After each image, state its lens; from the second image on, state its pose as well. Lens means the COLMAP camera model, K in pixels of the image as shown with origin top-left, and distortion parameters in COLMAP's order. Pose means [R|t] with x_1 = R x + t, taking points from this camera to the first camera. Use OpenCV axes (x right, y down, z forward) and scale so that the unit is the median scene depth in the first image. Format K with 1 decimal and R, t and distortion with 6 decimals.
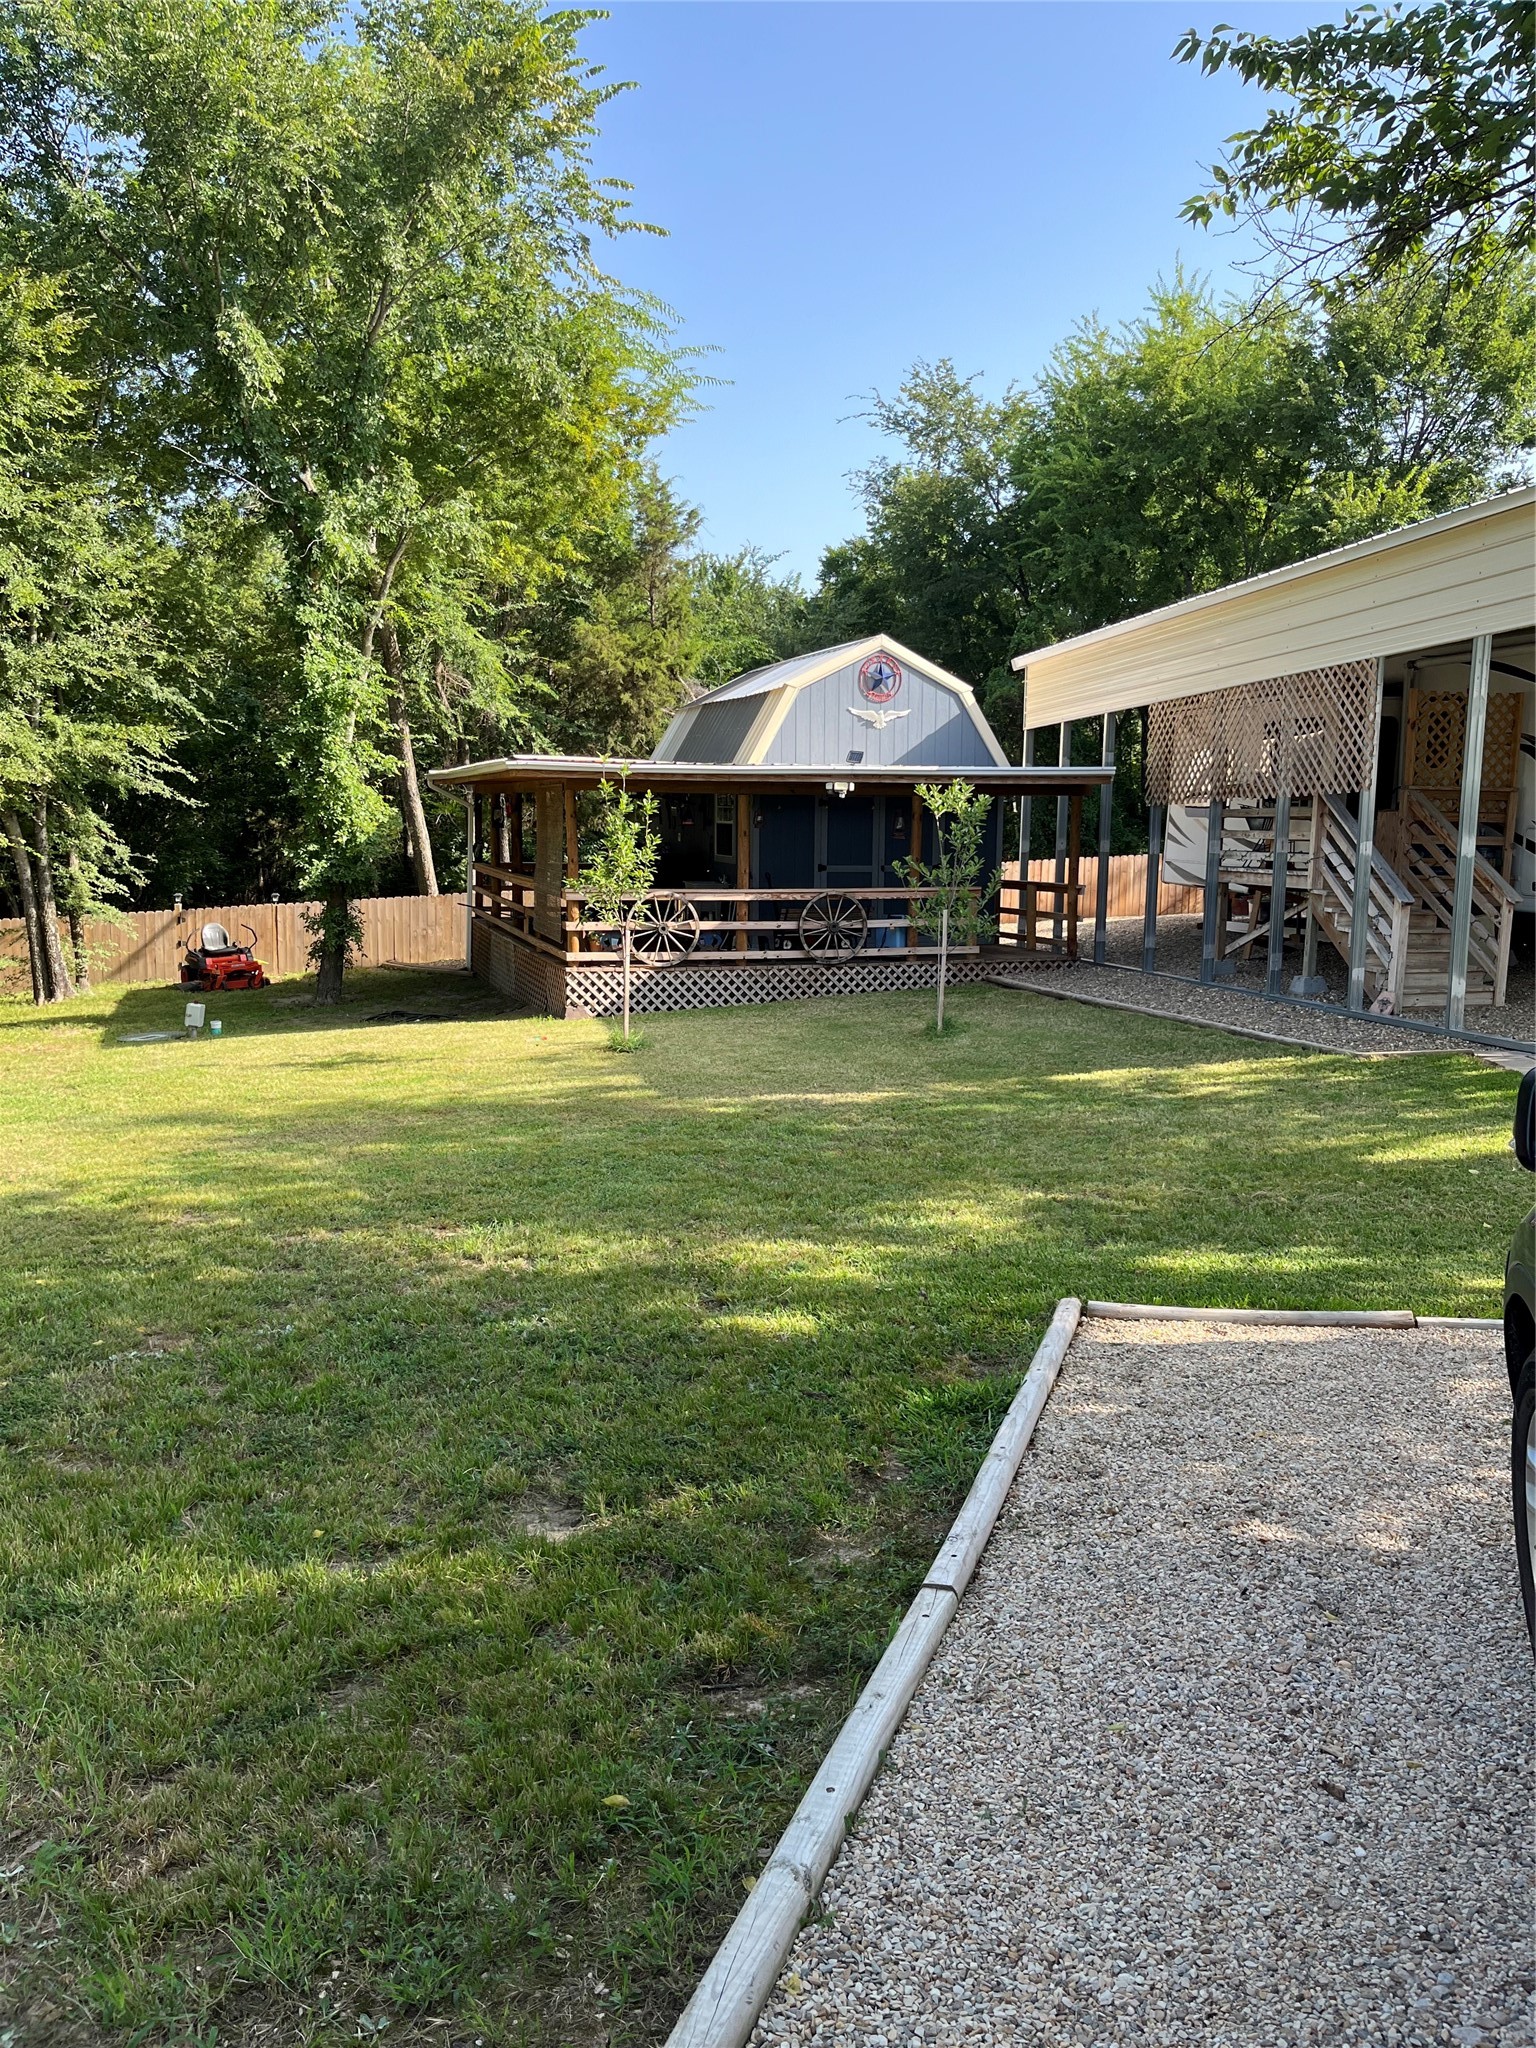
lens RADIAL K [[1506.7, 0, 768.0], [0, 1506.7, 1024.0], [0, 0, 1]] dist [0.002216, -0.050051]
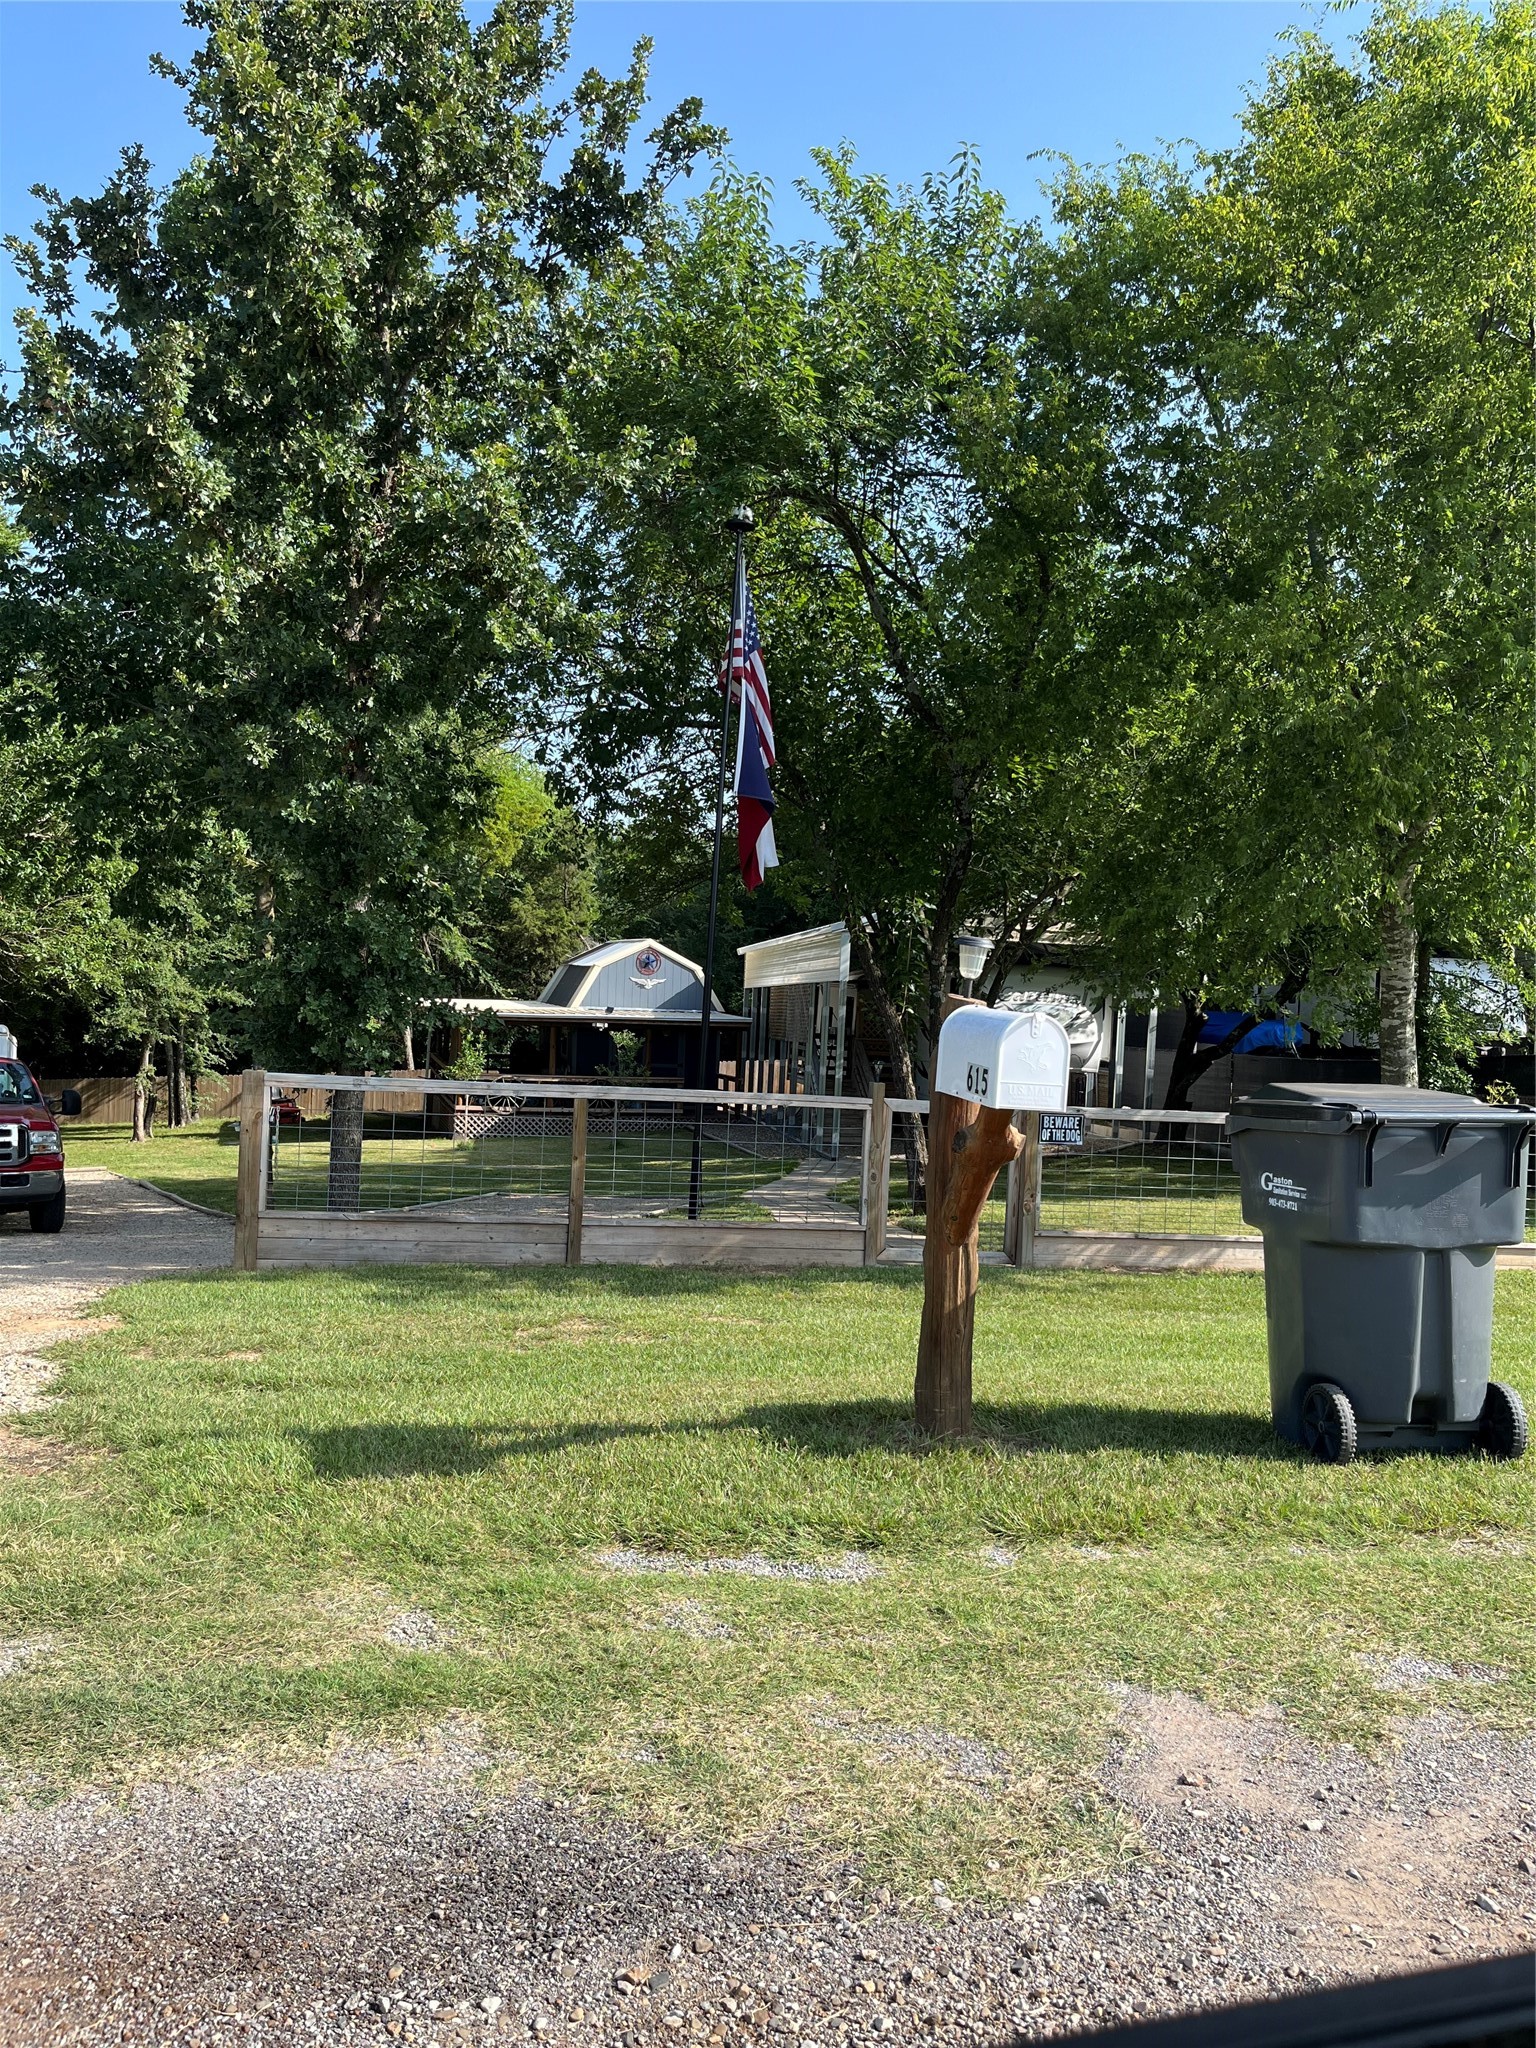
lens RADIAL K [[1506.7, 0, 768.0], [0, 1506.7, 1024.0], [0, 0, 1]] dist [0.002216, -0.050051]
pose [[0.999187, 0.029892, -0.027040, 0.243158], [-0.032777, 0.993005, -0.113435, 0.042561], [0.023460, 0.114229, 0.993177, -0.717596]]
